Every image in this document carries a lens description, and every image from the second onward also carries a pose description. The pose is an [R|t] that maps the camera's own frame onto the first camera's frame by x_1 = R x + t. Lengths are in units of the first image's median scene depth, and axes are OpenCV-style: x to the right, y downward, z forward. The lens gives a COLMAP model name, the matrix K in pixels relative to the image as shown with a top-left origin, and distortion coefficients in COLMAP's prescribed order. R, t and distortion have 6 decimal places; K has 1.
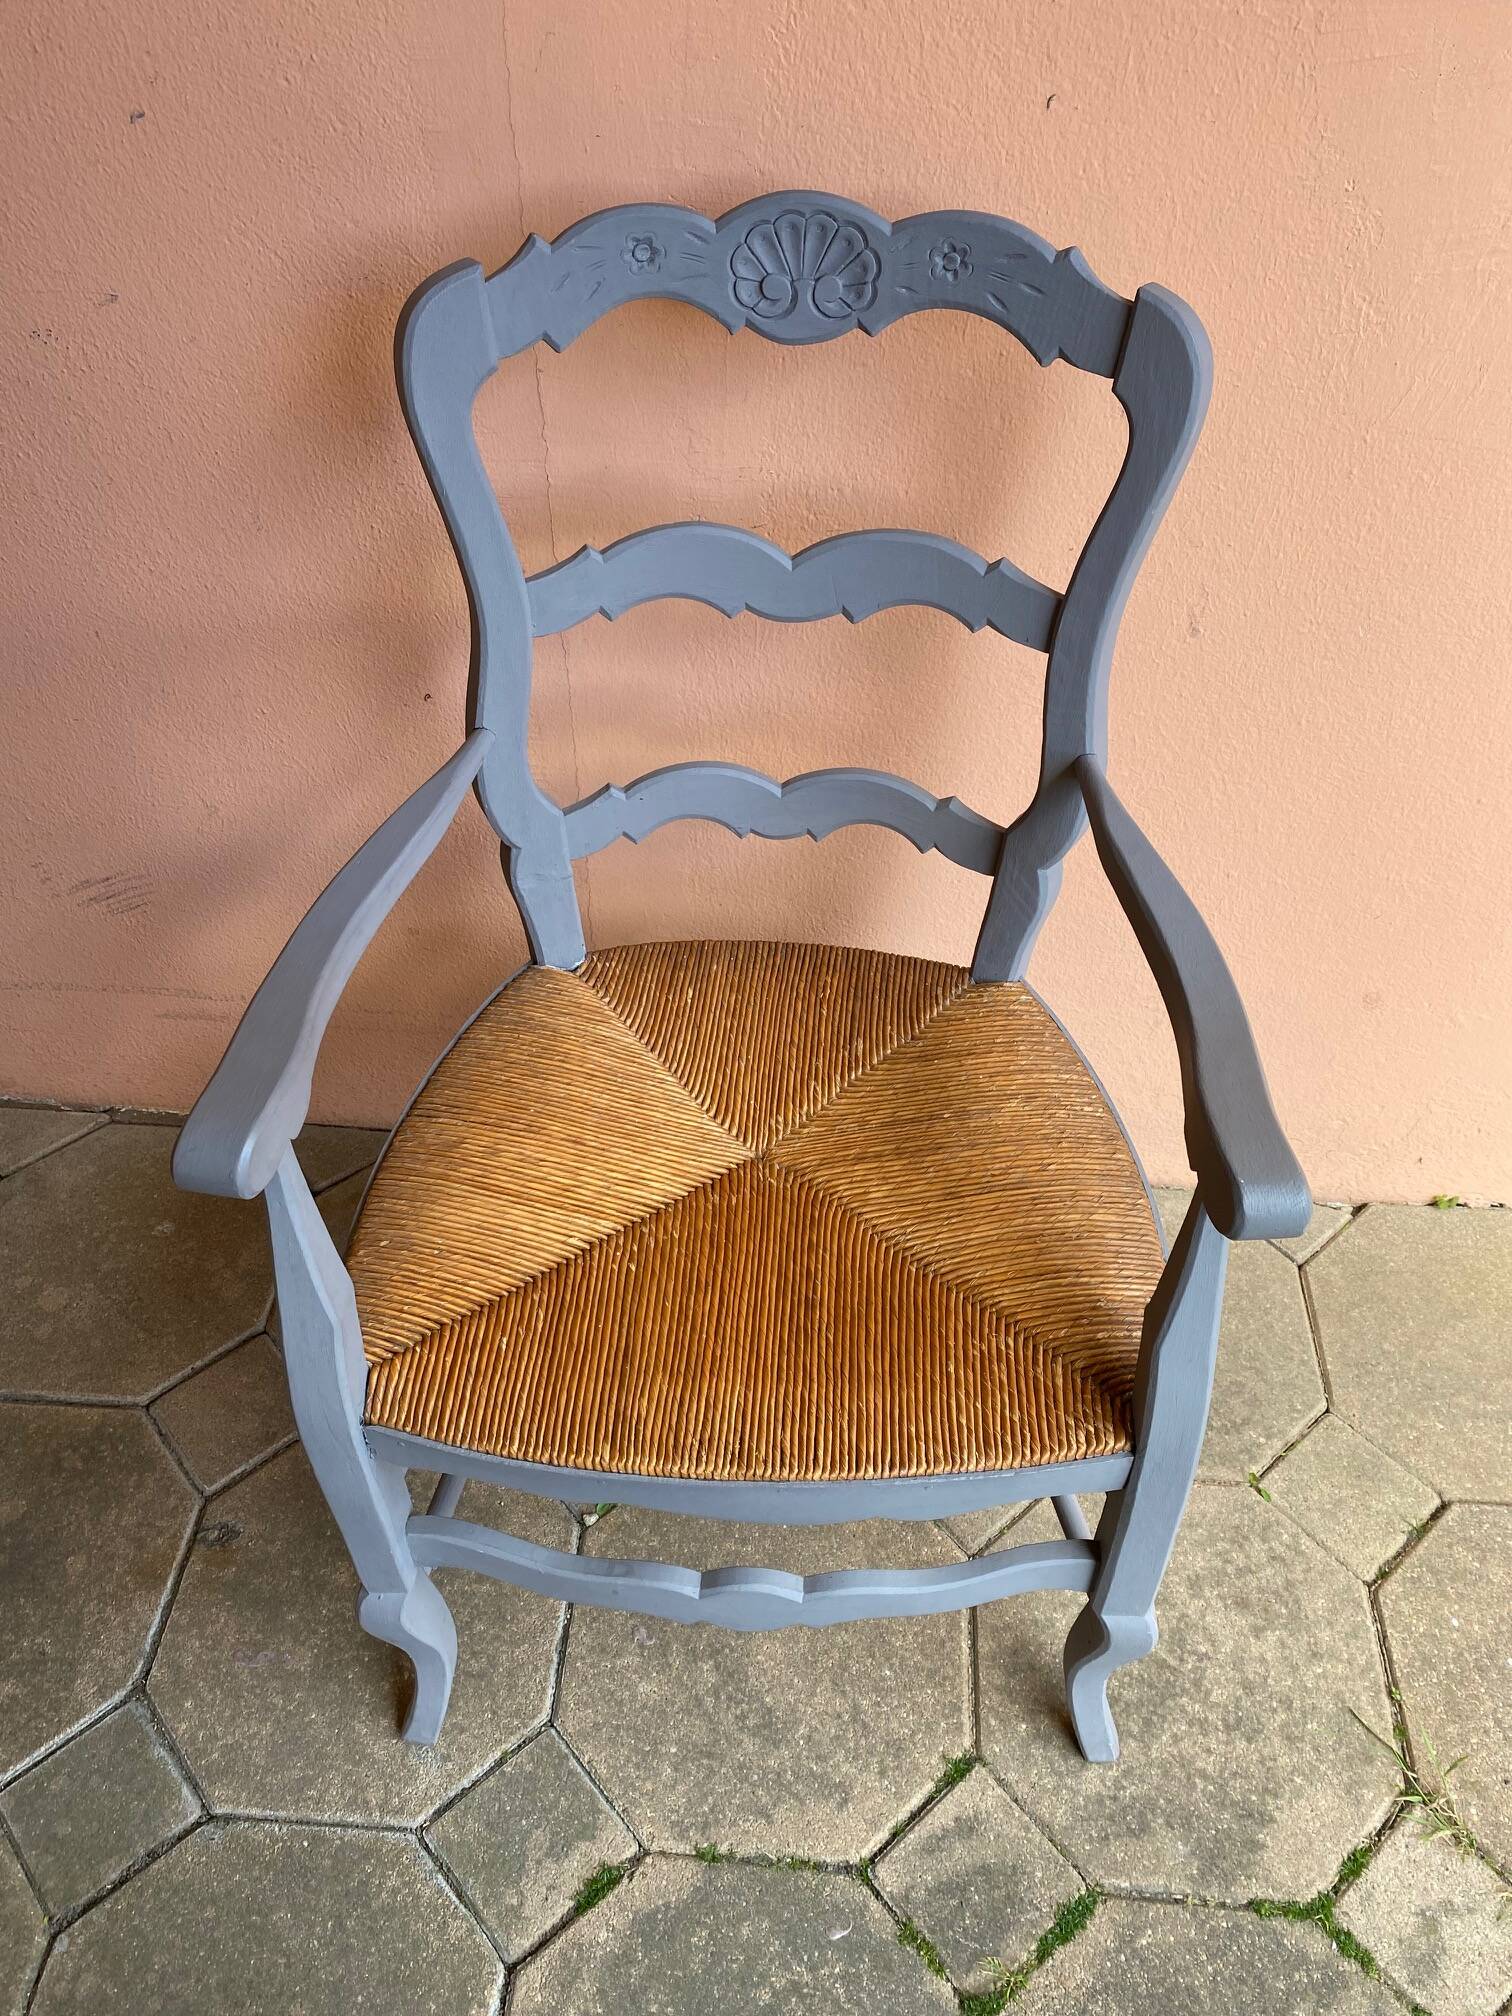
lens RADIAL K [[1542.4, 0, 776.1], [0, 1542.4, 989.0], [0, 0, 1]] dist [0.020181, -0.017738]
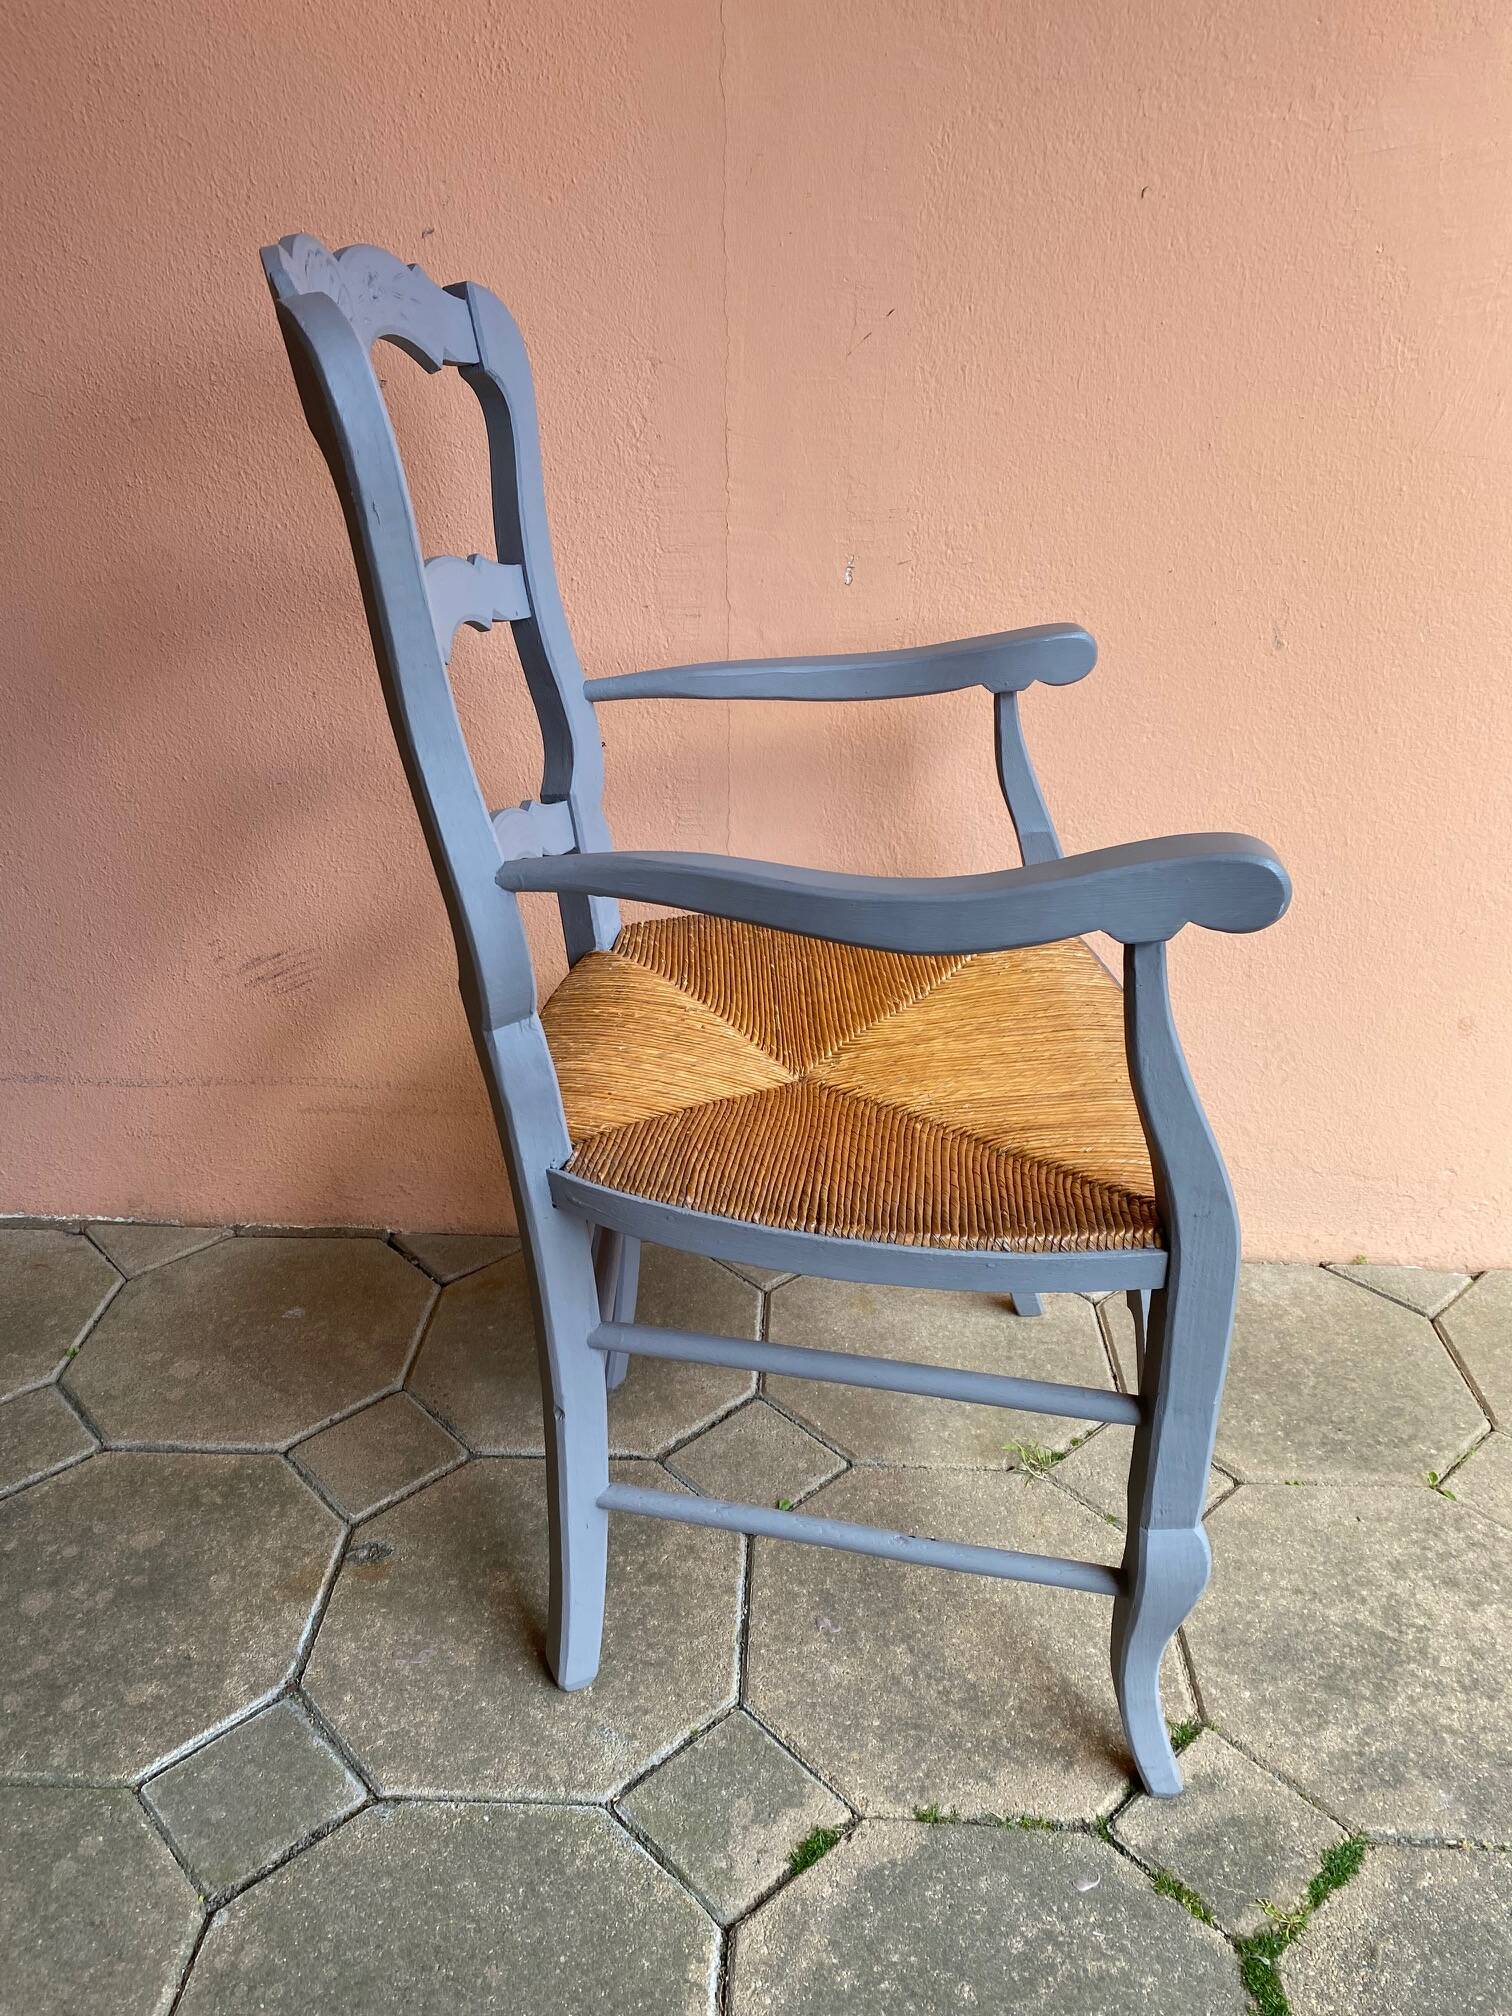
lens RADIAL K [[1542.4, 0, 749.5], [0, 1542.4, 1019.0], [0, 0, 1]] dist [0.020181, -0.017738]
pose [[0.999623, -0.020423, 0.018377, -0.156415], [0.025173, 0.948825, -0.314798, 0.396531], [-0.011008, 0.315142, 0.948981, -0.010573]]
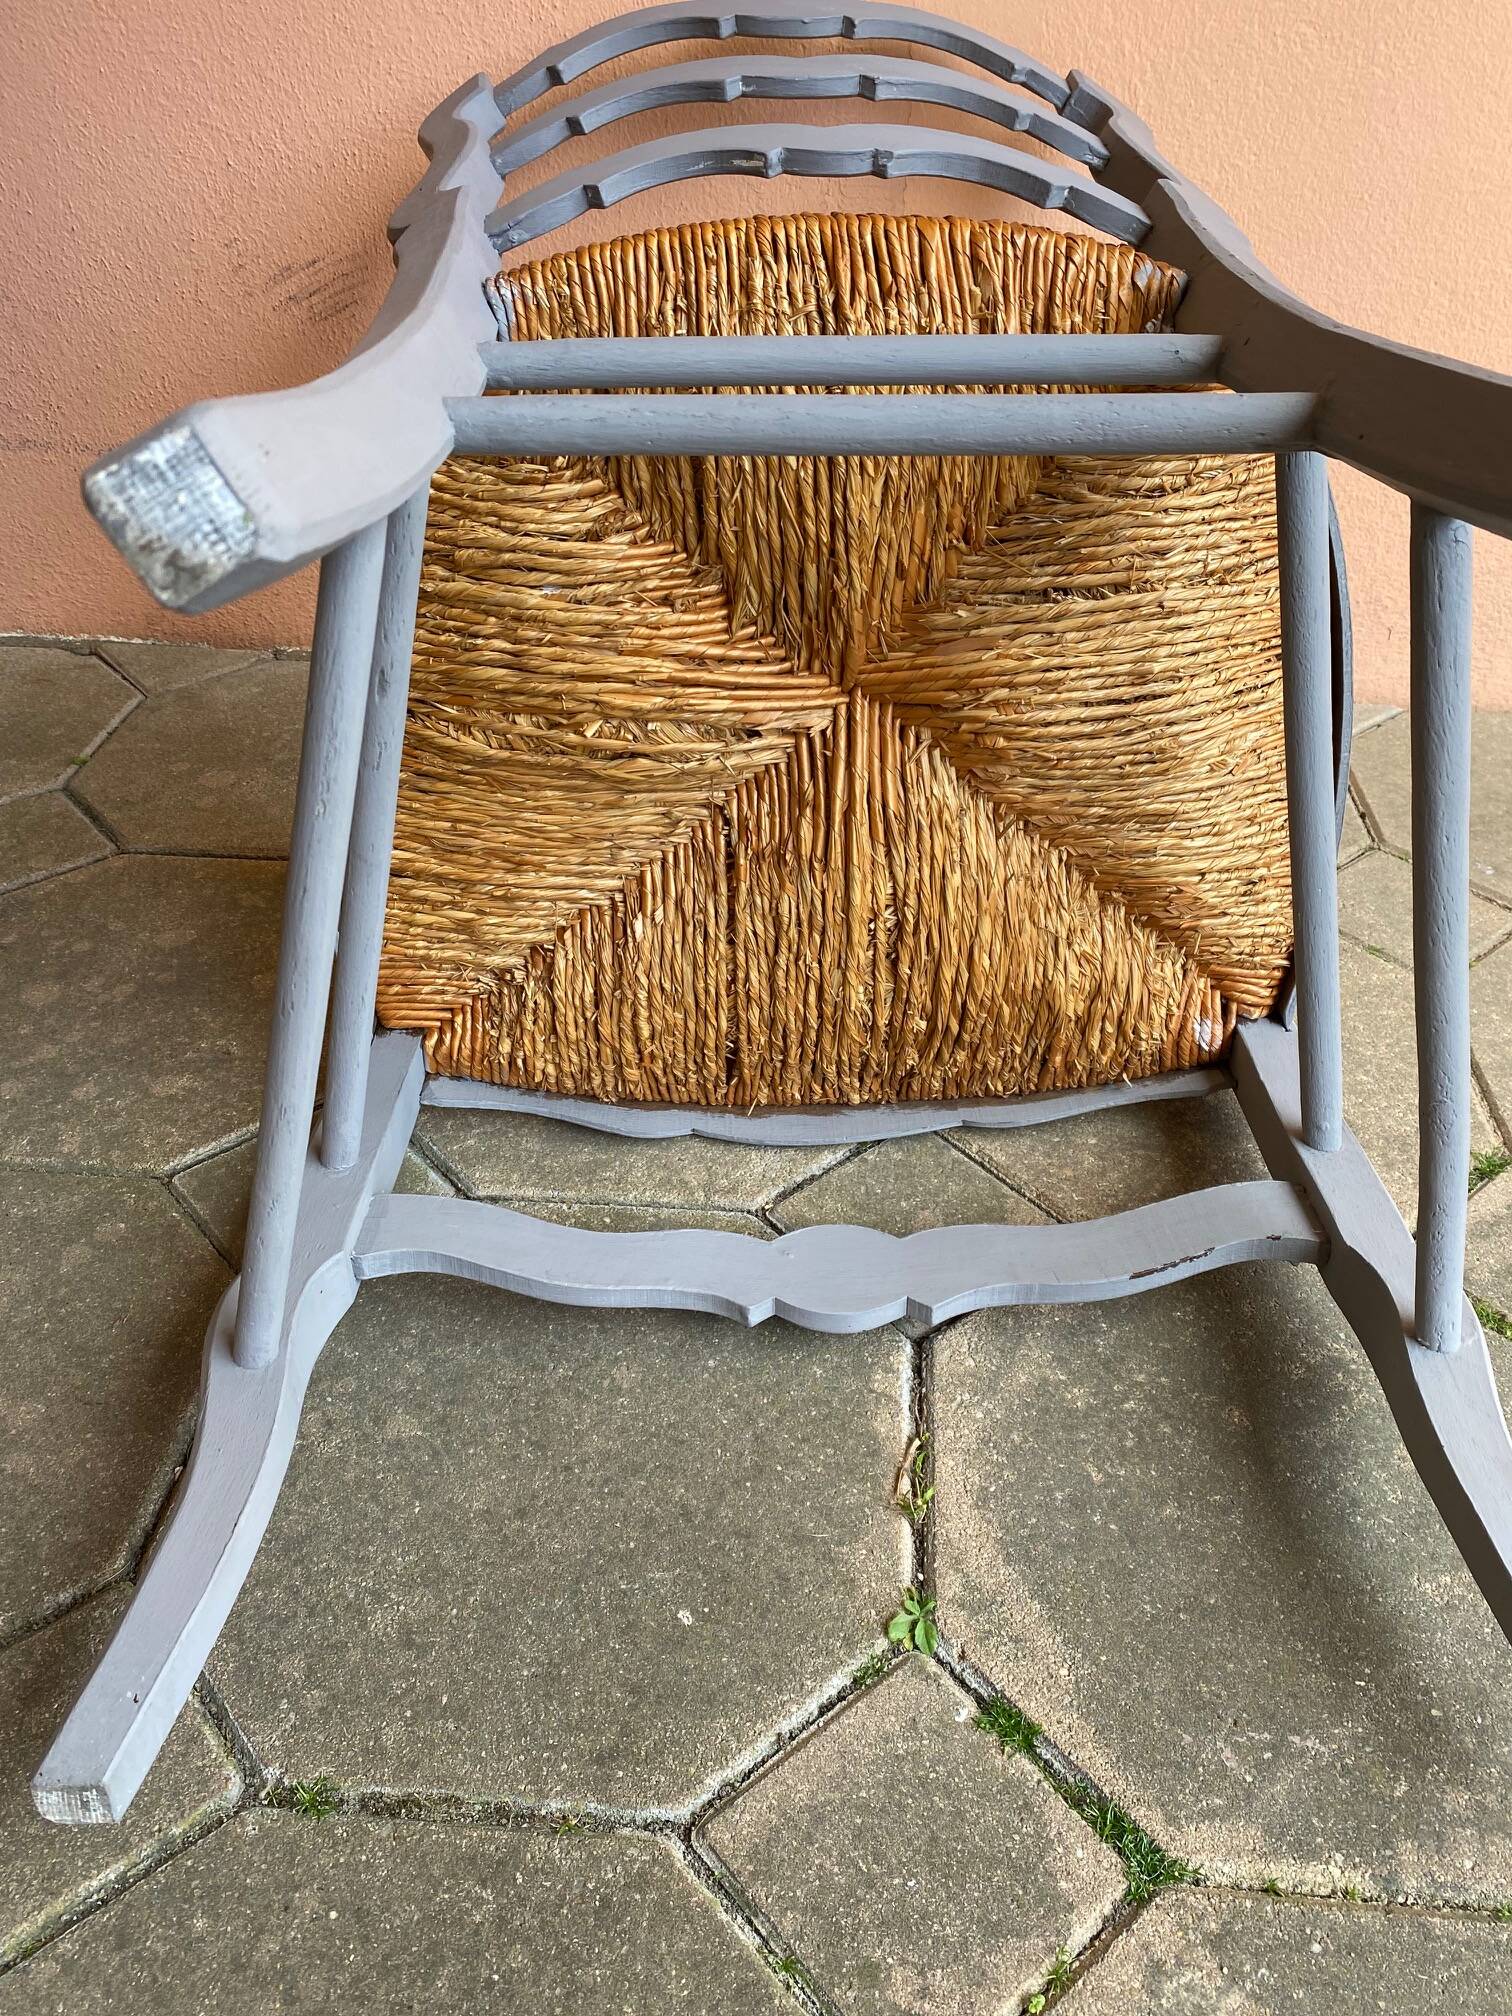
lens RADIAL K [[1542.4, 0, 765.4], [0, 1542.4, 1028.7], [0, 0, 1]] dist [0.020181, -0.017738]
pose [[0.999959, 0.006267, -0.006600, -0.225433], [-0.007043, 0.992127, -0.125035, 0.551821], [0.005765, 0.125076, 0.992130, 0.279963]]
